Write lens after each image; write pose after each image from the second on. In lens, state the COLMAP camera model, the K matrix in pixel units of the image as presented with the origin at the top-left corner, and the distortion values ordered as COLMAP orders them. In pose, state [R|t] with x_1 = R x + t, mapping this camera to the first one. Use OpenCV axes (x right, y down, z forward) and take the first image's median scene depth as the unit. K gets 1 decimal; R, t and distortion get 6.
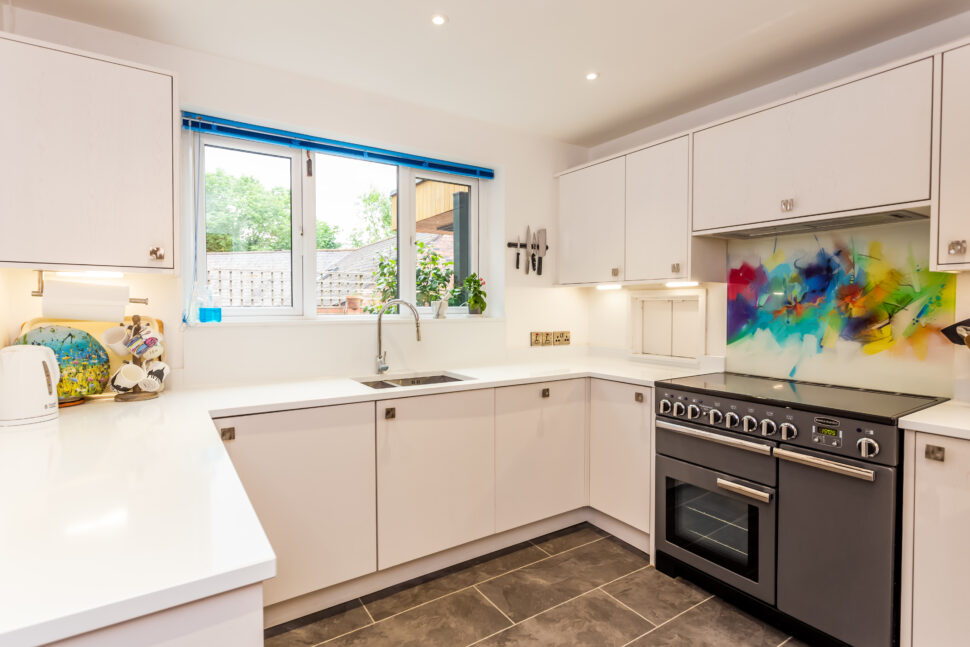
lens RADIAL K [[489.6, 0, 482.5], [0, 489.6, 317.2], [0, 0, 1]] dist [0.000723, 0.000132]
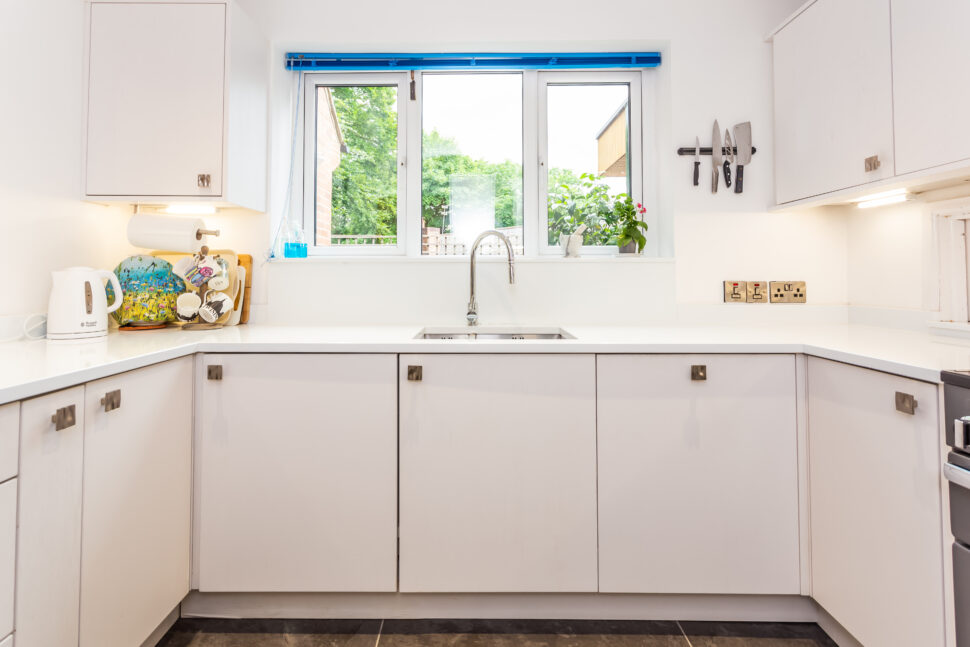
lens RADIAL K [[472.6, 0, 470.8], [0, 472.6, 262.0], [0, 0, 1]] dist [0.000608, 0.000427]
pose [[0.829404, -0.019647, -0.558304, 0.236458], [-0.011910, 0.998532, -0.052831, 0.059334], [0.558522, 0.050467, 0.827953, 0.398474]]
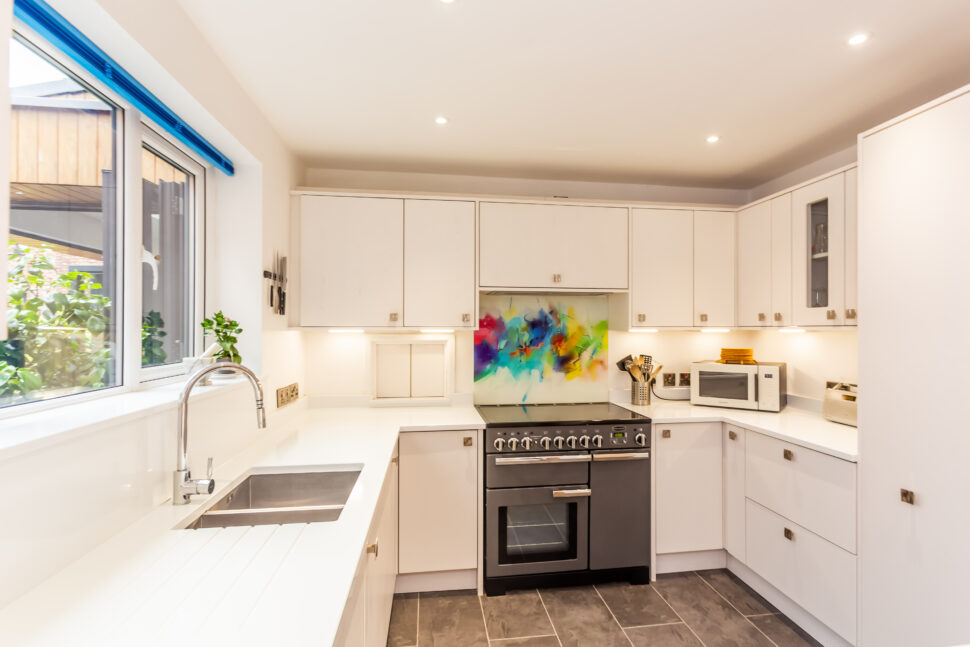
lens RADIAL K [[480.0, 0, 503.3], [0, 480.0, 326.3], [0, 0, 1]] dist [0.002171, 0.000140]
pose [[0.415602, 0.002843, 0.909542, -0.600132], [0.021838, 0.999676, -0.013104, -0.070277], [-0.909284, 0.025309, 0.415405, 0.509904]]
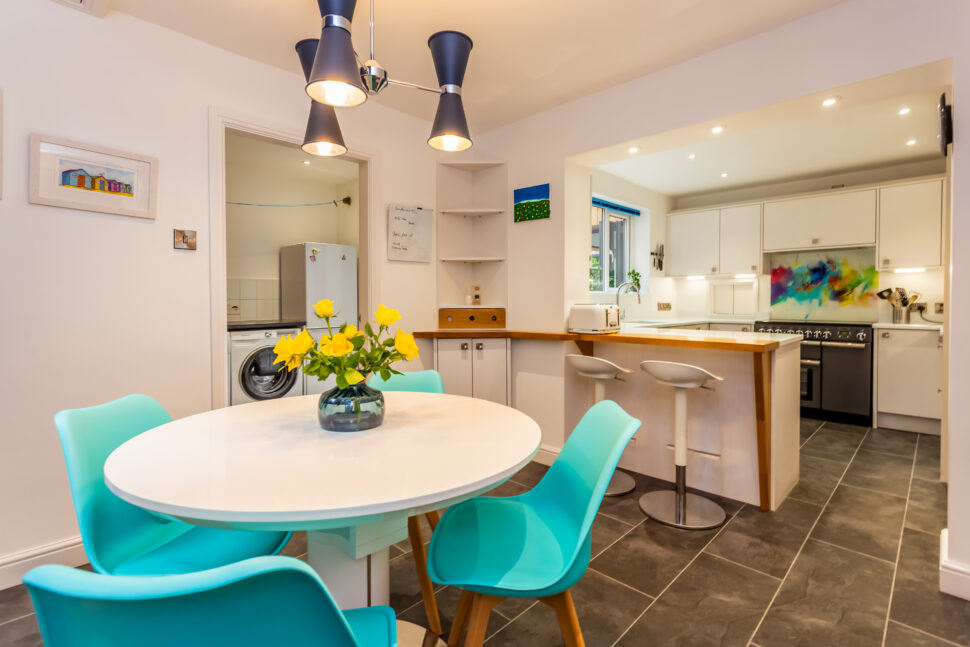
lens RADIAL K [[470.9, 0, 485.2], [0, 470.9, 306.8], [0, 0, 1]] dist [0.000571, 0.000149]
pose [[0.977331, -0.006980, 0.211601, -1.211497], [0.008344, 0.999950, -0.005551, 0.069333], [-0.211552, 0.007191, 0.977340, -0.742477]]
